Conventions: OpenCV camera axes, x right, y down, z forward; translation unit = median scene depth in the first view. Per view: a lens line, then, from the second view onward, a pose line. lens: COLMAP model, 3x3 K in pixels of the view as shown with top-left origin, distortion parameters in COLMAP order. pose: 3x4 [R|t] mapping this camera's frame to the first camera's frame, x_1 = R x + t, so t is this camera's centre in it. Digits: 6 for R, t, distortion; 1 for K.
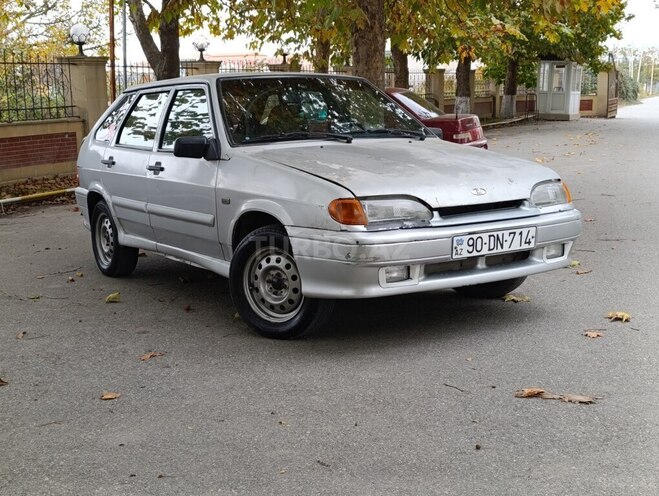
lens RADIAL K [[910.3, 0, 329.5], [0, 910.3, 248.0], [0, 0, 1]] dist [0.154419, -0.495700]
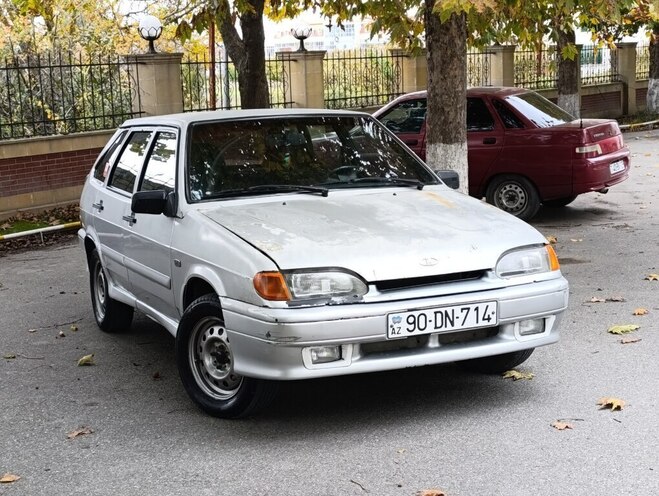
lens RADIAL K [[1168.8, 0, 329.5], [0, 1168.8, 248.0], [0, 0, 1]] dist [0.237854, -1.206675]
pose [[0.984914, 0.007799, -0.172866, 0.257491], [-0.009455, 0.999917, -0.008760, -0.062200], [0.172783, 0.010262, 0.984906, -0.144895]]
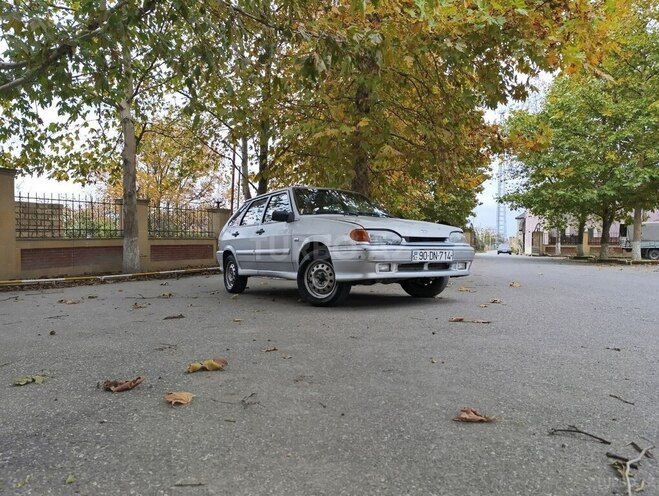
lens RADIAL K [[451.9, 0, 331.8], [0, 451.9, 247.0], [0, 0, 1]] dist [0.080439, -0.000896]
pose [[0.999806, 0.019659, -0.000762, -0.037015], [-0.019498, 0.984996, -0.171474, 0.142172], [-0.002621, 0.171455, 0.985188, 0.023297]]
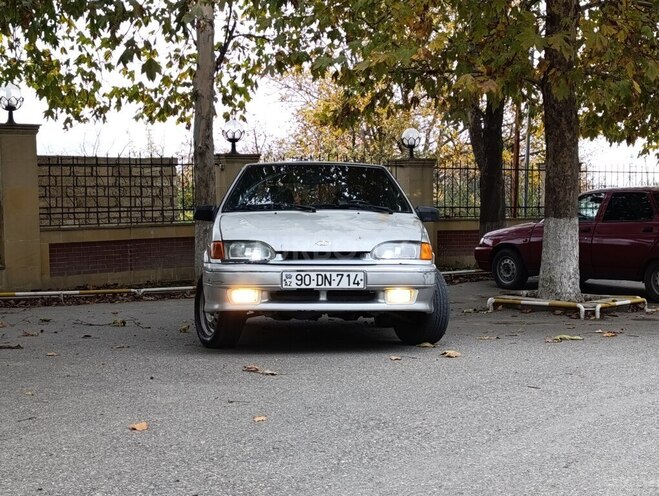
lens RADIAL K [[1168.8, 0, 329.5], [0, 1168.8, 248.0], [0, 0, 1]] dist [0.237854, -1.206675]
pose [[0.856298, 0.032422, -0.515463, 1.022974], [-0.102581, 0.988821, -0.108214, 0.125907], [0.506192, 0.145540, 0.850051, -0.438014]]
